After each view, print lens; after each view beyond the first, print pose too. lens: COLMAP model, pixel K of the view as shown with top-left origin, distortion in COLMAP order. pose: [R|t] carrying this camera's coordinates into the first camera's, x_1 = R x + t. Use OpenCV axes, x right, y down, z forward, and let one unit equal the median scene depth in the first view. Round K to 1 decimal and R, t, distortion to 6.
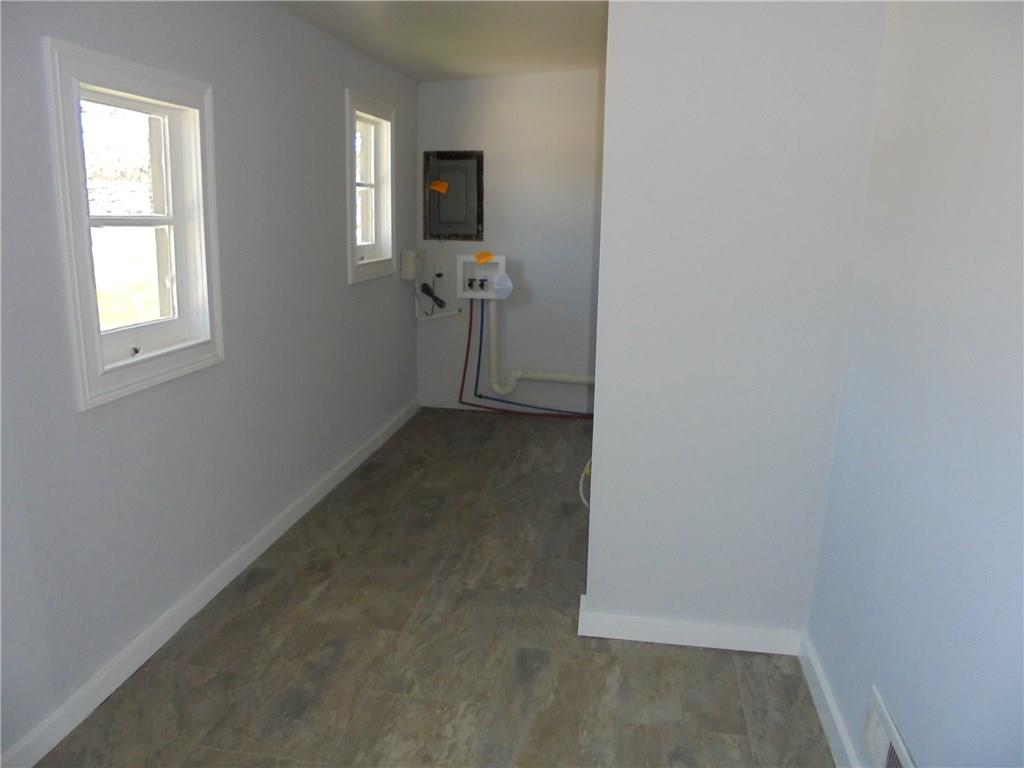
lens RADIAL K [[770.0, 0, 512.9], [0, 770.0, 379.7], [0, 0, 1]] dist [-0.072608, 0.020595]
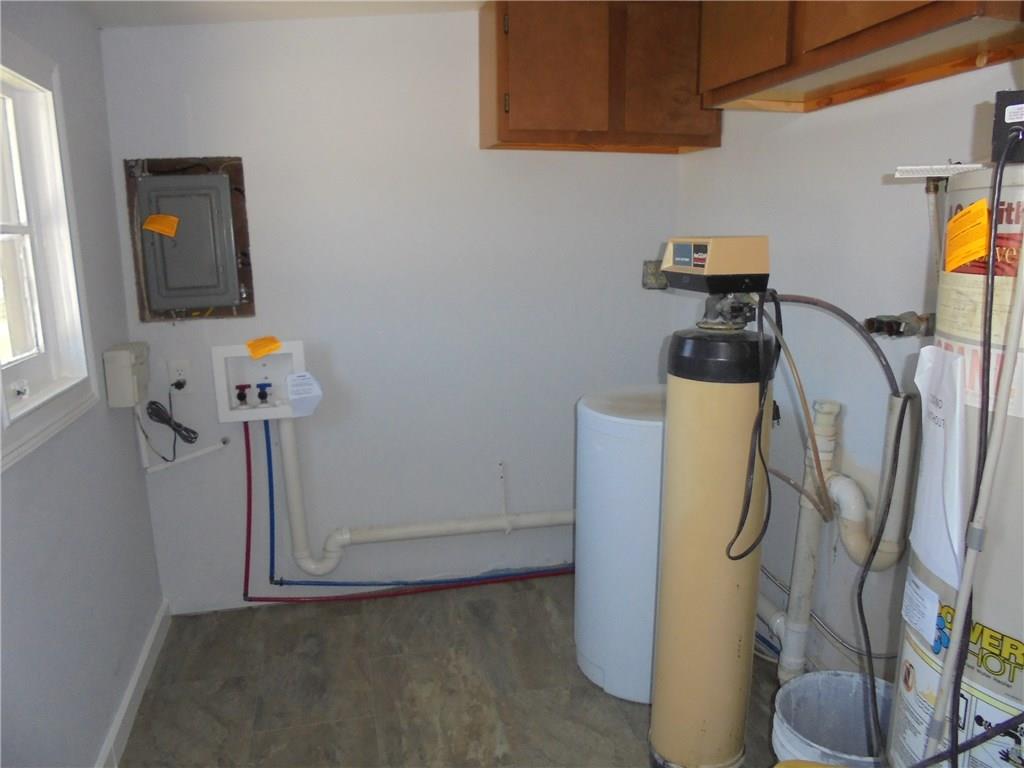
lens RADIAL K [[770.0, 0, 507.6], [0, 770.0, 394.4], [0, 0, 1]] dist [-0.072608, 0.020595]
pose [[0.925387, -0.119905, 0.359557, -0.075287], [0.121128, 0.992451, 0.019217, -0.111984], [-0.359147, 0.025769, 0.932925, 0.410749]]
